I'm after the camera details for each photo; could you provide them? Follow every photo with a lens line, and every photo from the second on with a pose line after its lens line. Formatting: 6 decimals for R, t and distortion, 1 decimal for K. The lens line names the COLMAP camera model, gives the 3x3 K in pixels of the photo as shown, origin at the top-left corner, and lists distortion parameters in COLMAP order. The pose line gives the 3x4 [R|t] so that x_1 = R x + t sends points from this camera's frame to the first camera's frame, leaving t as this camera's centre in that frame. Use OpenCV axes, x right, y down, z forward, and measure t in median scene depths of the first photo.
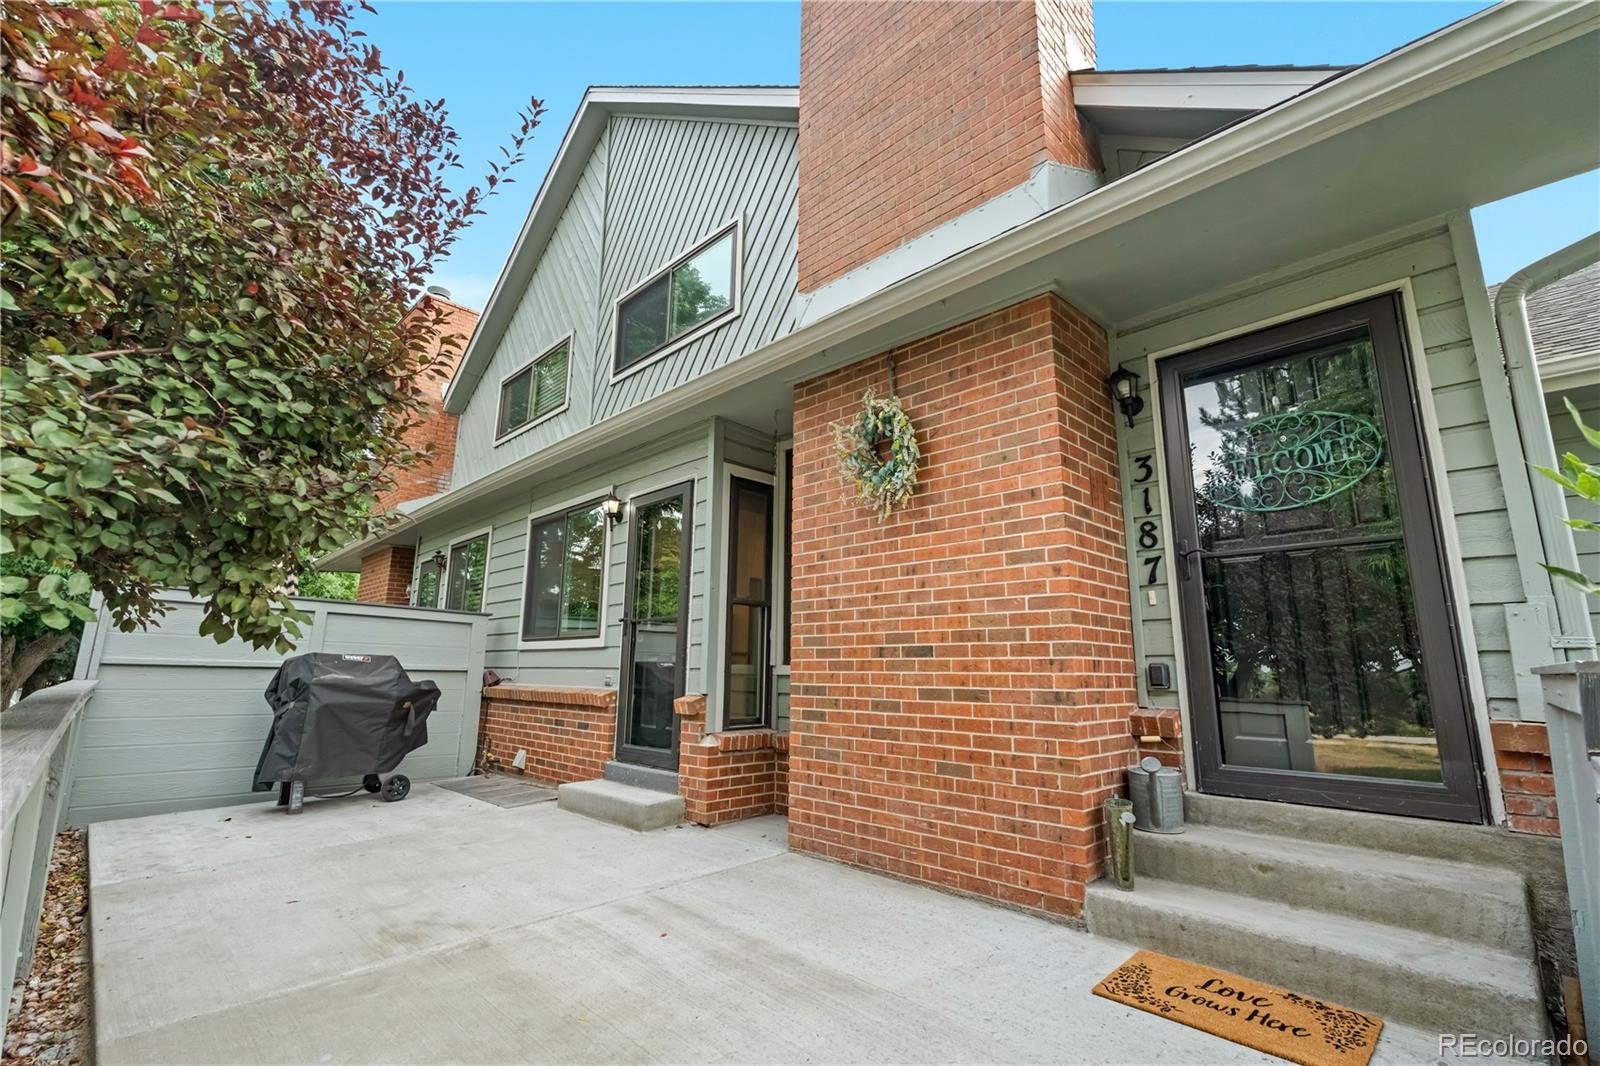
lens RADIAL K [[712.9, 0, 795.3], [0, 712.9, 538.4], [0, 0, 1]] dist [-0.005433, 0.000657]
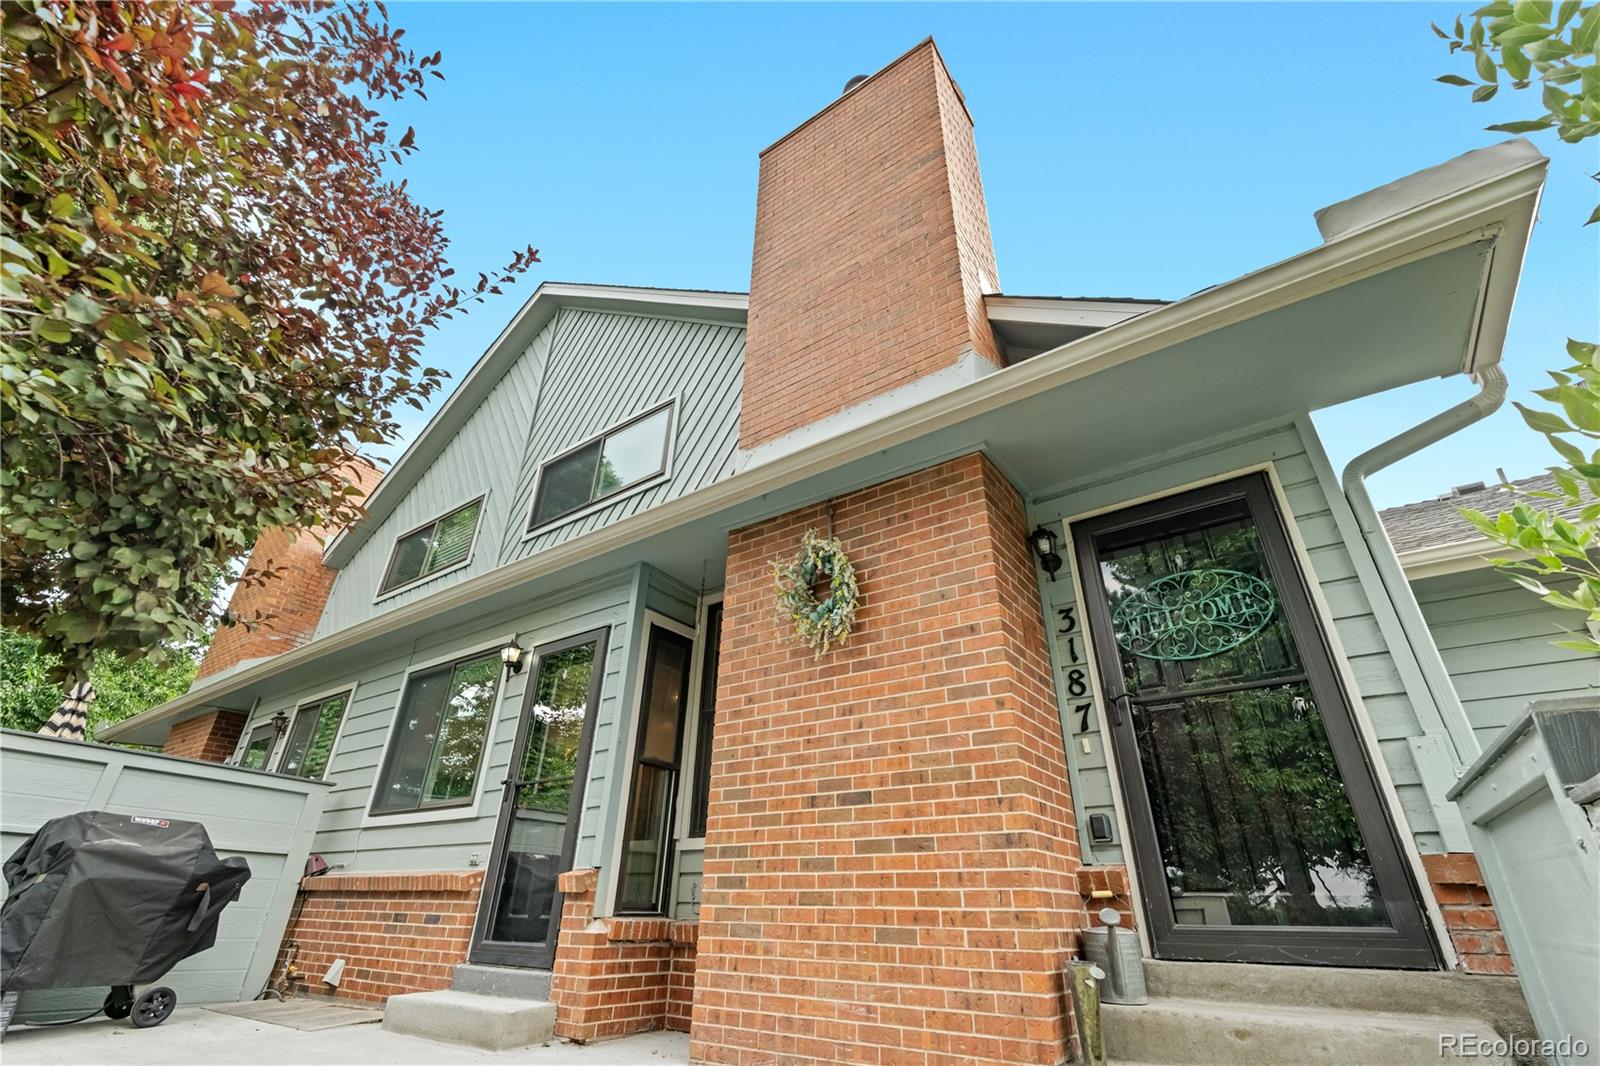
lens RADIAL K [[712.9, 0, 801.2], [0, 712.9, 530.5], [0, 0, 1]] dist [-0.005433, 0.000657]
pose [[0.984589, 0.089994, 0.149951, -0.061800], [-0.039806, 0.950250, -0.308935, 0.107698], [-0.170293, 0.298205, 0.939188, 0.034974]]
